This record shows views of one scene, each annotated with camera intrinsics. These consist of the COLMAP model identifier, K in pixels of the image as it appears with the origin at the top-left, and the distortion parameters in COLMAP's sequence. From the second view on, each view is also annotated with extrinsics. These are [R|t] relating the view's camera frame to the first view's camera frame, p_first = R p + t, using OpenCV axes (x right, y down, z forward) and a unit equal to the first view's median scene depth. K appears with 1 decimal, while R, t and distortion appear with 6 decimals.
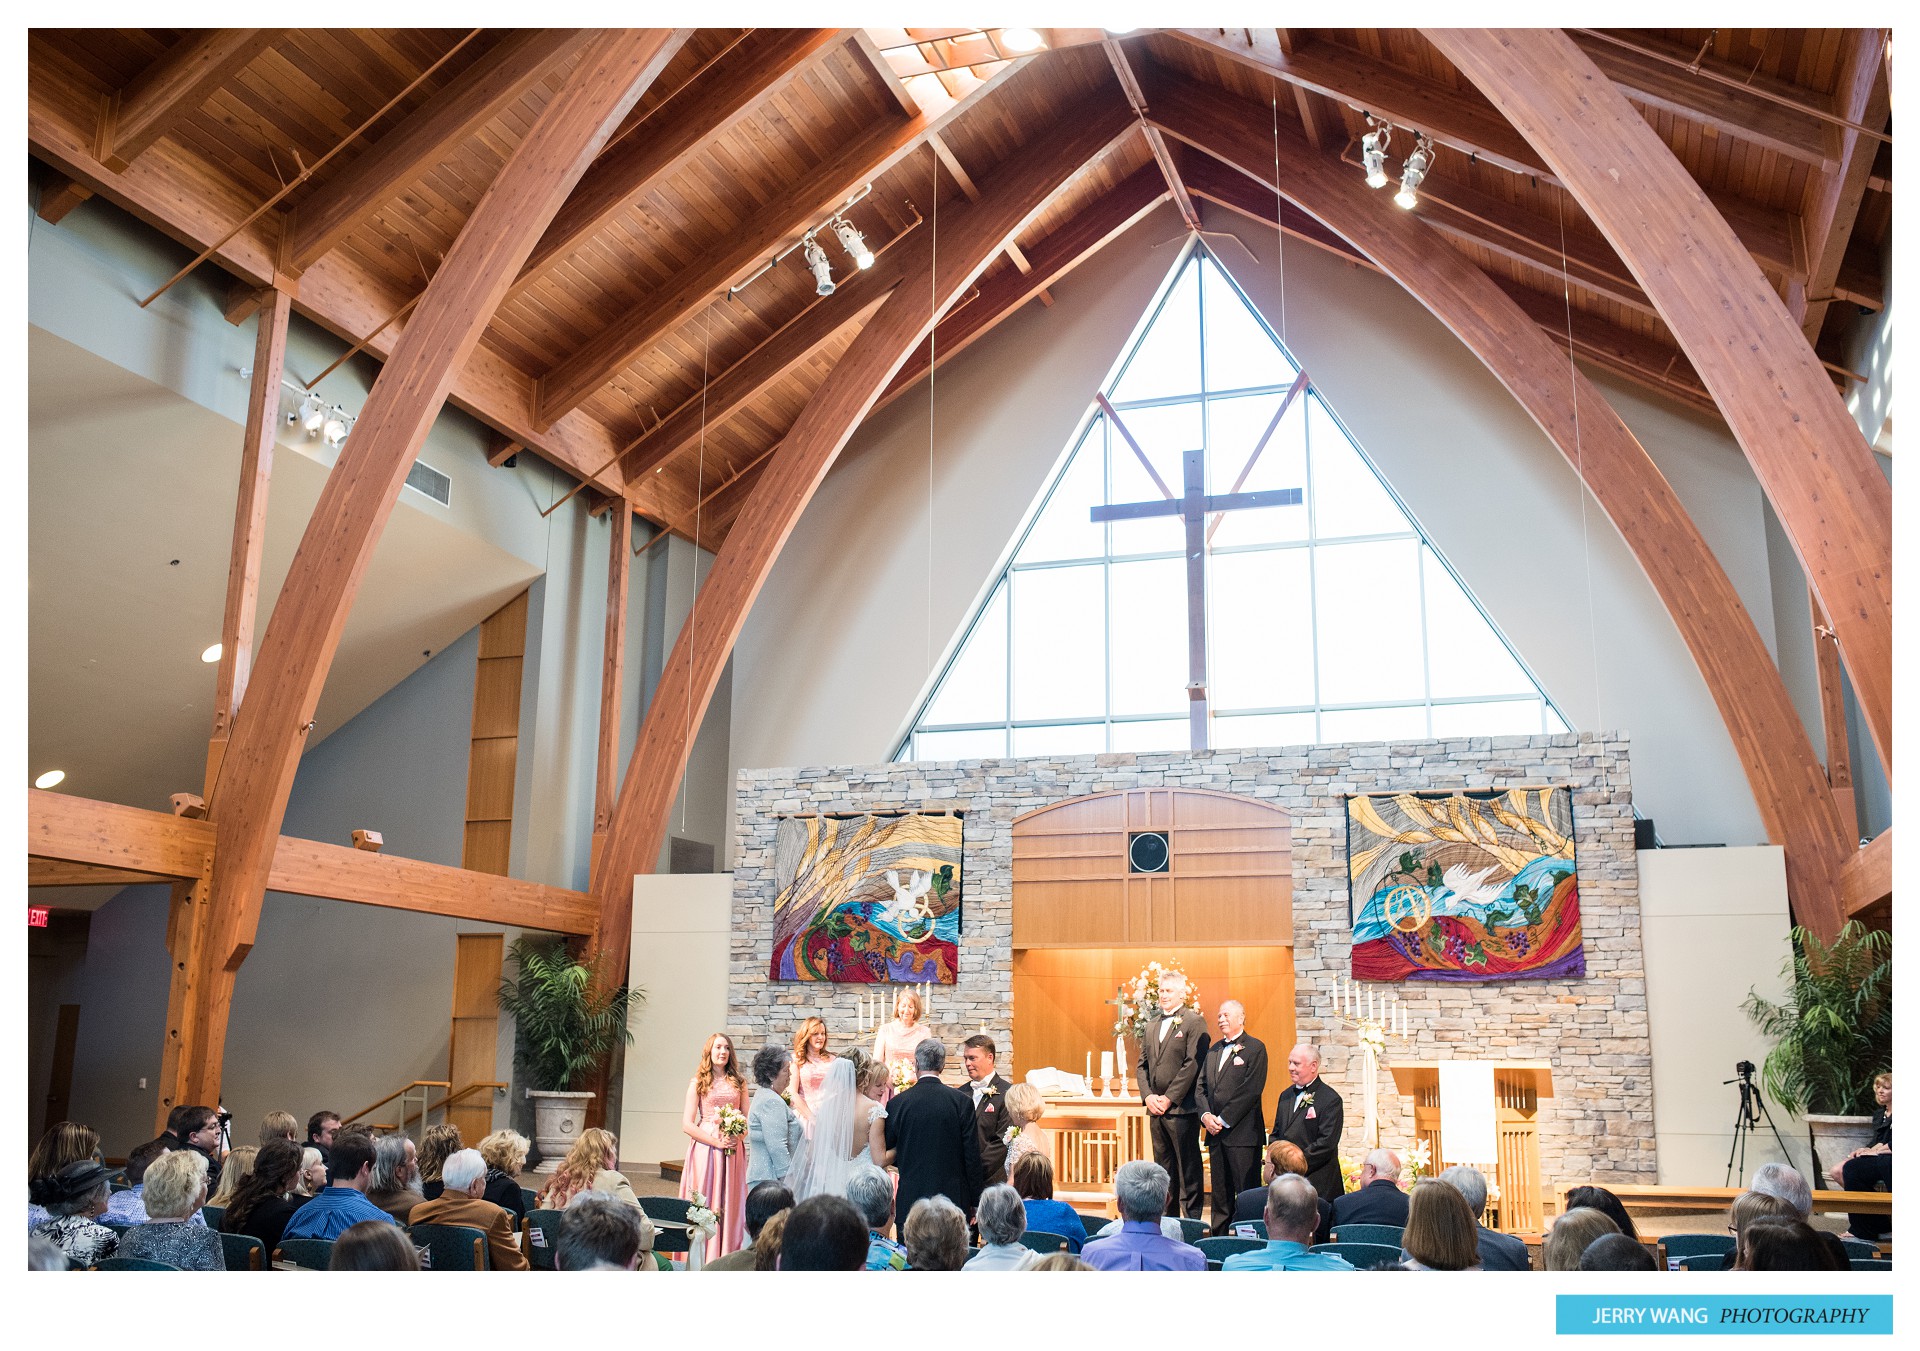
lens RADIAL K [[1771.5, 0, 960.4], [0, 1771.5, 621.3], [0, 0, 1]] dist [-0.064766, 0.087962]
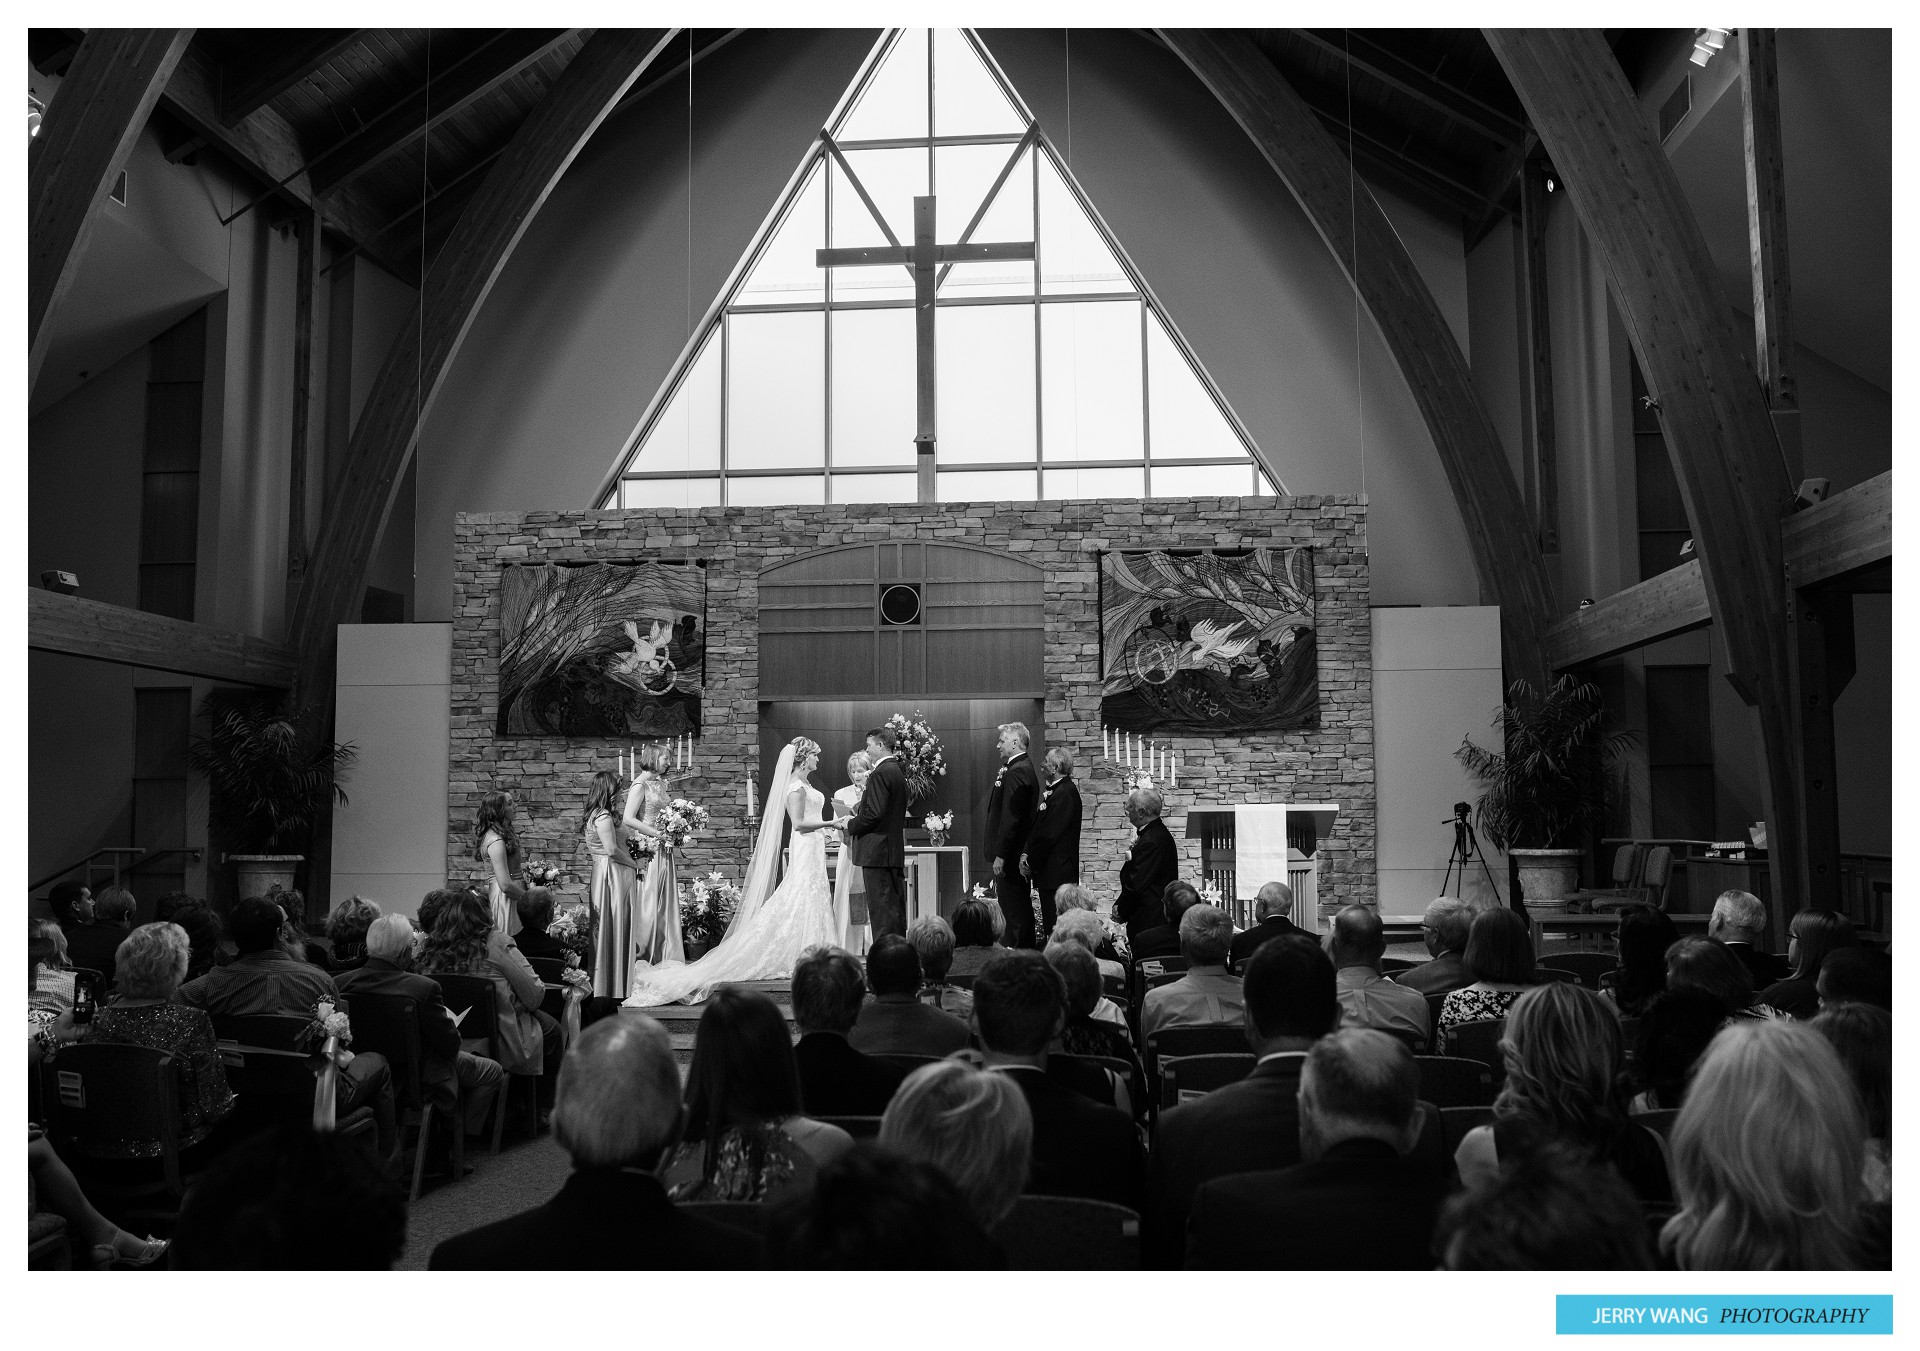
lens RADIAL K [[1771.5, 0, 960.4], [0, 1771.5, 621.3], [0, 0, 1]] dist [-0.064766, 0.087962]
pose [[0.969023, 0.008392, 0.246830, -0.103287], [-0.041322, 0.990843, 0.128537, 0.010741], [-0.243491, -0.134754, 0.960496, 0.037175]]
